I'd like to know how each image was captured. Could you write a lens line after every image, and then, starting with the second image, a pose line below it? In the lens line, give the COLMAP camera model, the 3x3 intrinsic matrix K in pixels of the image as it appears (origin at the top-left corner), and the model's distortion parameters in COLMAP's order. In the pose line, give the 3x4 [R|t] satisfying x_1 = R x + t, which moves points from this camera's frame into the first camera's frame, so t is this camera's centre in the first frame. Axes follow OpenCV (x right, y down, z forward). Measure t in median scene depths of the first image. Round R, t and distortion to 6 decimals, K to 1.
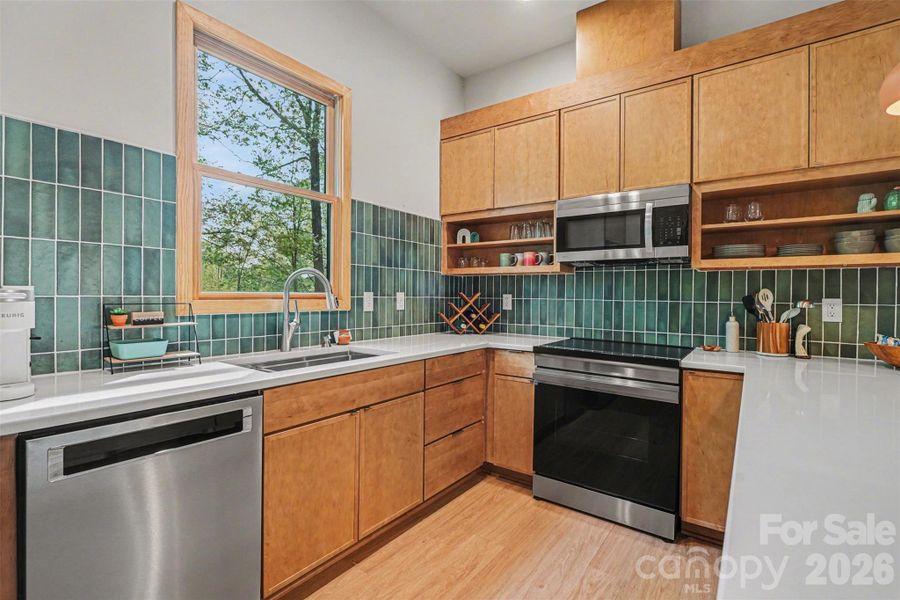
lens RADIAL K [[422.3, 0, 450.0], [0, 422.3, 300.0], [0, 0, 1]] dist [0.001986, 0.000315]
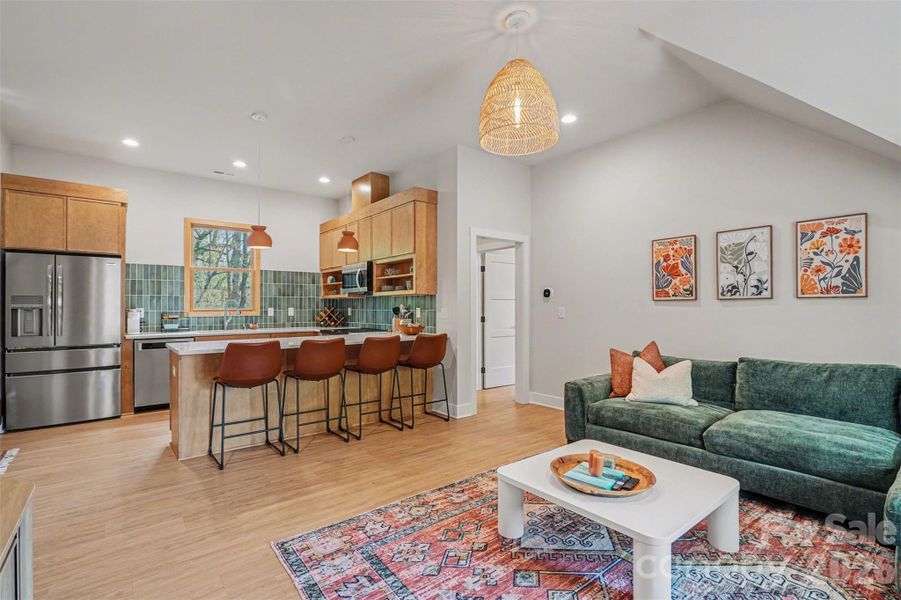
lens RADIAL K [[418.7, 0, 448.8], [0, 418.7, 304.7], [0, 0, 1]] dist [0.001921, 0.000269]
pose [[0.966212, -0.017360, -0.257162, 1.505980], [0.012339, 0.999701, -0.021126, 0.027617], [0.257452, 0.017239, 0.966137, -1.101427]]
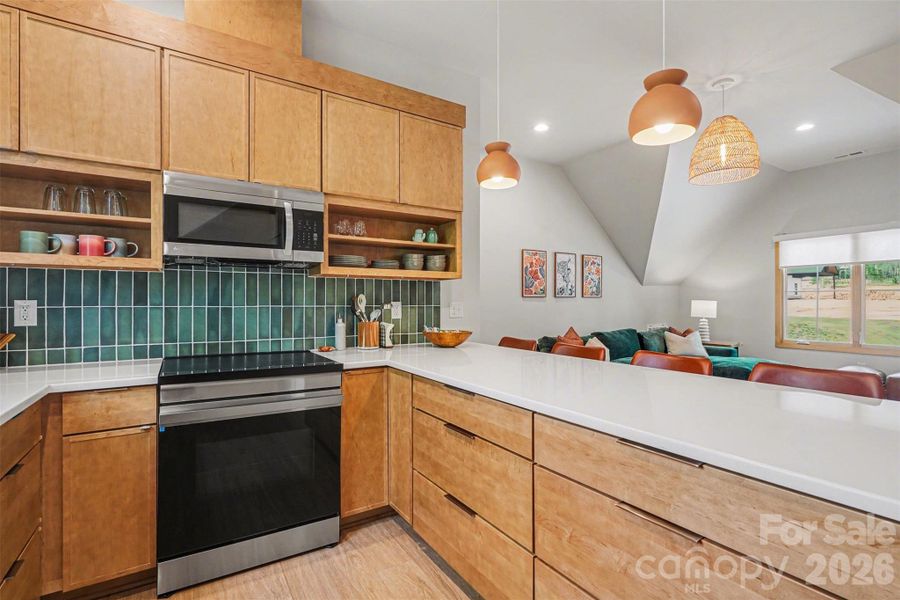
lens RADIAL K [[417.4, 0, 444.8], [0, 417.4, 297.2], [0, 0, 1]] dist [-0.002930, -0.000386]
pose [[0.373580, -0.000667, 0.927598, -0.254095], [0.014667, 0.999879, -0.005187, -0.007678], [-0.927482, 0.015543, 0.373545, 0.317517]]
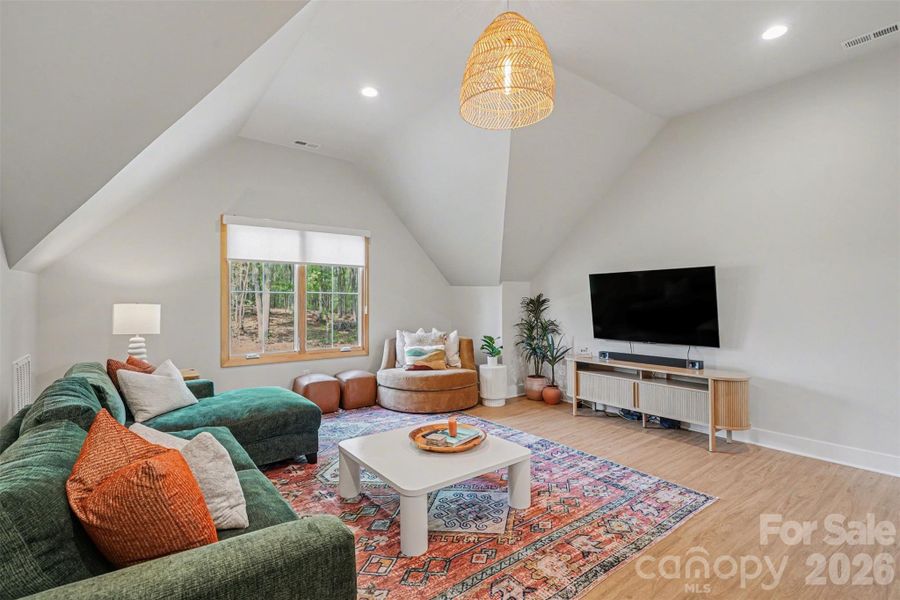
lens RADIAL K [[418.2, 0, 448.3], [0, 418.2, 304.7], [0, 0, 1]] dist [0.001921, 0.000269]
pose [[-0.957555, -0.008541, 0.288125, 1.267348], [-0.004166, 0.999867, 0.015794, -0.000366], [-0.288221, 0.013924, -0.957463, 0.856126]]
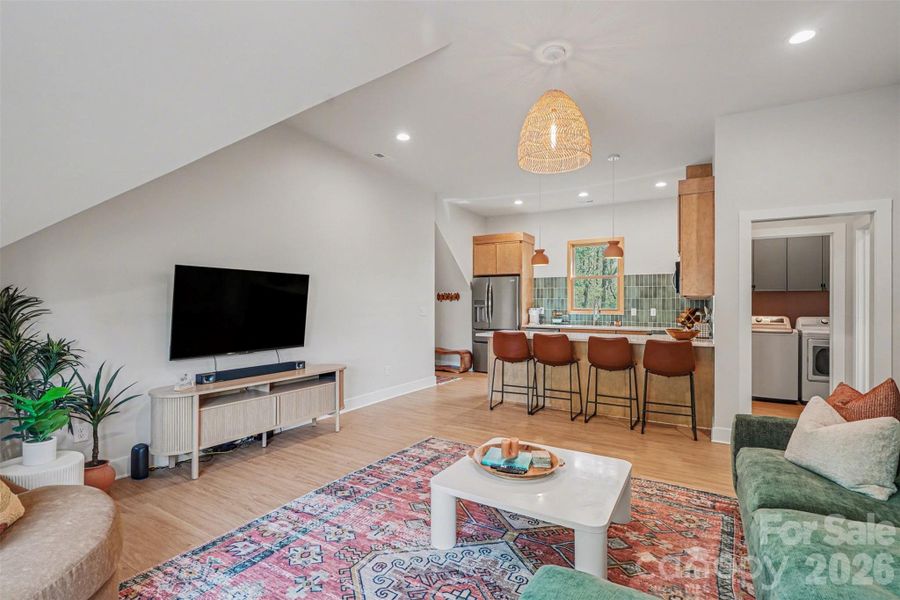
lens RADIAL K [[418.2, 0, 448.3], [0, 418.2, 304.7], [0, 0, 1]] dist [0.001921, 0.000269]
pose [[0.097473, -0.011876, -0.995167, 2.530557], [-0.017179, 0.999760, -0.013614, 0.015358], [0.995090, 0.018423, 0.097245, -0.445047]]
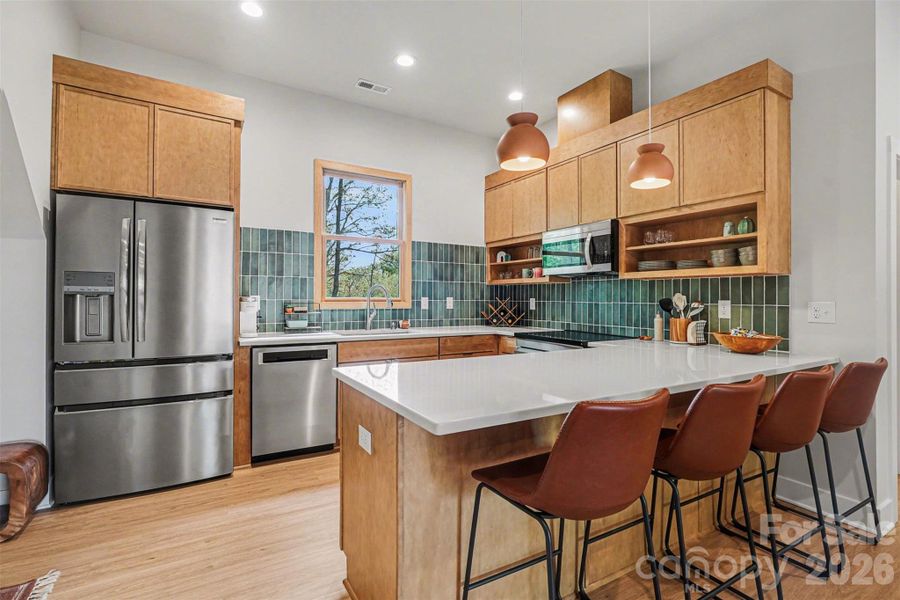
lens RADIAL K [[424.5, 0, 449.0], [0, 424.5, 297.7], [0, 0, 1]] dist [0.034771, -0.032394]
pose [[0.919262, -0.005376, -0.393610, 0.578899], [-0.001330, 0.999859, -0.016763, 0.010545], [0.393645, 0.015933, 0.919124, -0.487100]]
